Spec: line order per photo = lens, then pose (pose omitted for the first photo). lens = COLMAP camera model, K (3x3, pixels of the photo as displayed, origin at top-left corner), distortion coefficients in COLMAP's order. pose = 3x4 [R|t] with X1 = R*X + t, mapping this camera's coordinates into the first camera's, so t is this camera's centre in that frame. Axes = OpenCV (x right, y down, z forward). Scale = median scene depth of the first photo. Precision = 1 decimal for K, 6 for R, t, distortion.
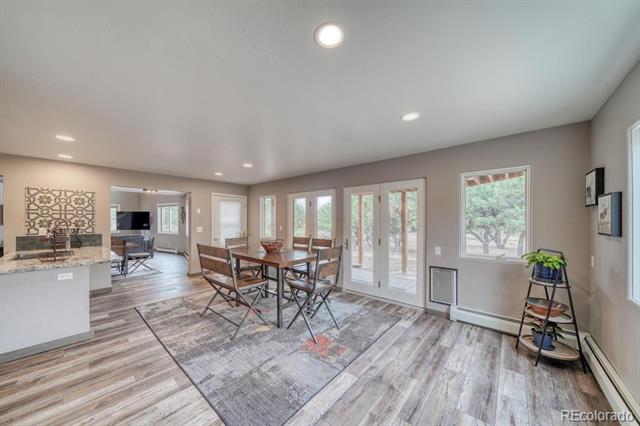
lens RADIAL K [[225.0, 0, 319.7], [0, 225.0, 224.0], [0, 0, 1]] dist [-0.007894, 0.000177]
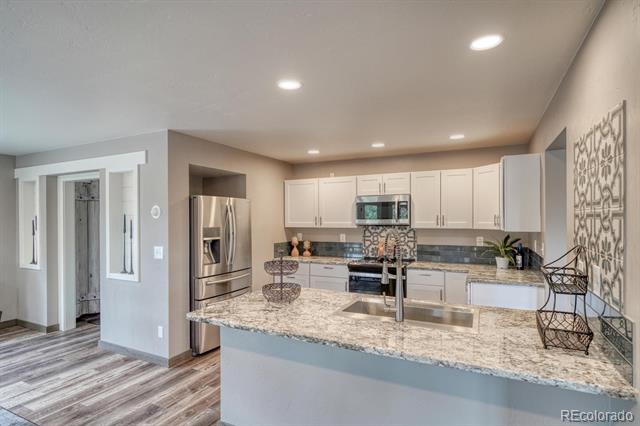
lens RADIAL K [[341.5, 0, 320.4], [0, 341.5, 215.9], [0, 0, 1]] dist [-0.002527, 0.000334]
pose [[-0.968820, 0.002087, -0.247755, -1.002018], [0.002550, 0.999996, -0.001547, -0.058067], [0.247751, -0.002130, -0.968821, 1.825989]]
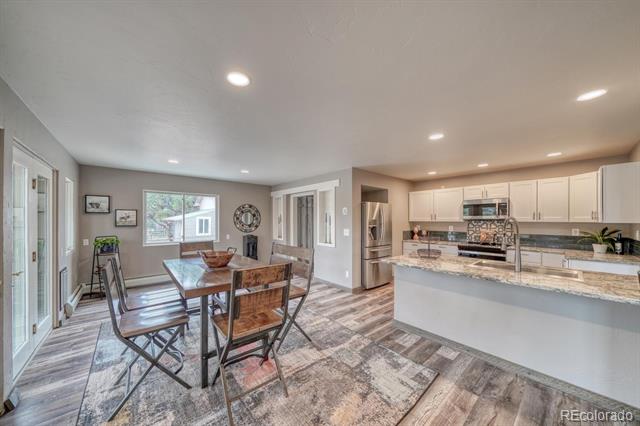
lens RADIAL K [[225.0, 0, 316.2], [0, 225.0, 218.4], [0, 0, 1]] dist [-0.007894, 0.000177]
pose [[-0.988164, 0.000274, 0.153403, -0.768920], [0.000417, 1.000000, 0.000900, -0.026345], [-0.153403, 0.000953, -0.988163, 2.045381]]
